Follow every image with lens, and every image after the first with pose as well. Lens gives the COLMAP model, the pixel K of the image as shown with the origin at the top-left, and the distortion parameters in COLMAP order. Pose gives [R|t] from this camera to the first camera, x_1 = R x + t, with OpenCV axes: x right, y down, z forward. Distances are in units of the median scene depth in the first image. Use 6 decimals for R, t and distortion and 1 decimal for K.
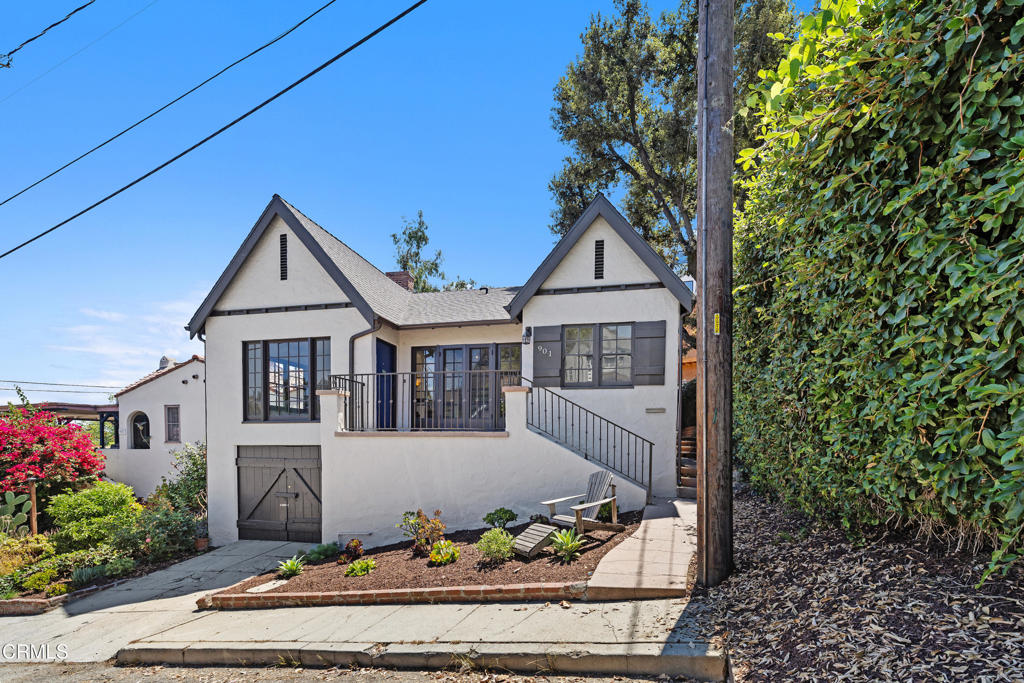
lens RADIAL K [[423.6, 0, 494.5], [0, 423.6, 457.5], [0, 0, 1]] dist [0.000012, -0.000145]
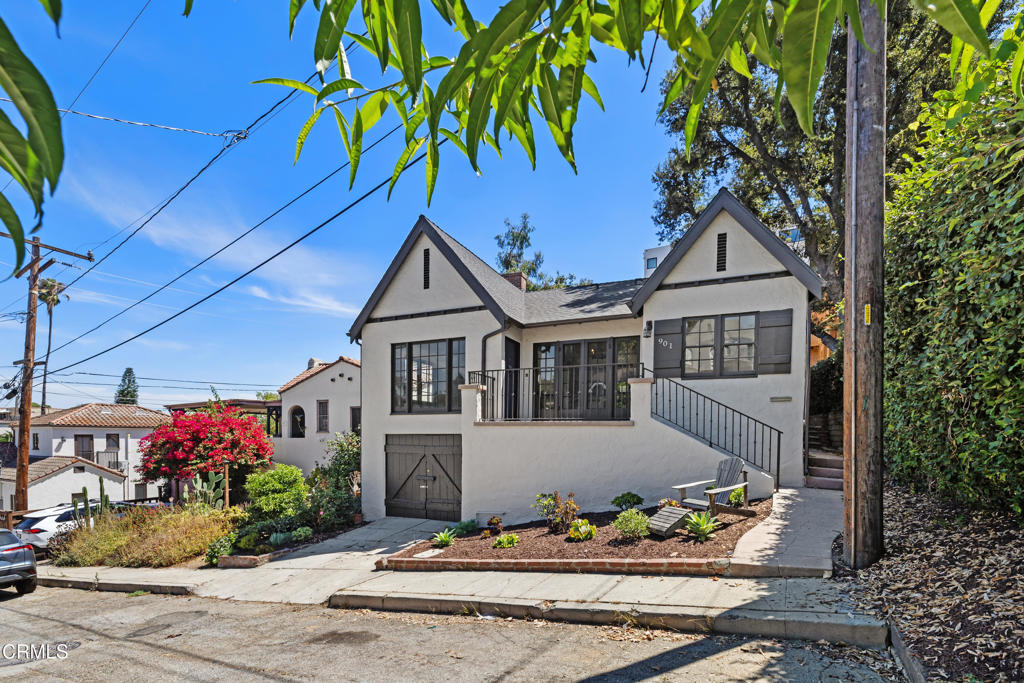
lens RADIAL K [[421.7, 0, 511.7], [0, 421.7, 446.3], [0, 0, 1]] dist [-0.000185, -0.000078]
pose [[0.987316, 0.005001, -0.158688, -0.133028], [-0.006035, 0.999964, -0.006036, 0.014725], [0.158652, 0.006917, 0.987310, -0.121130]]
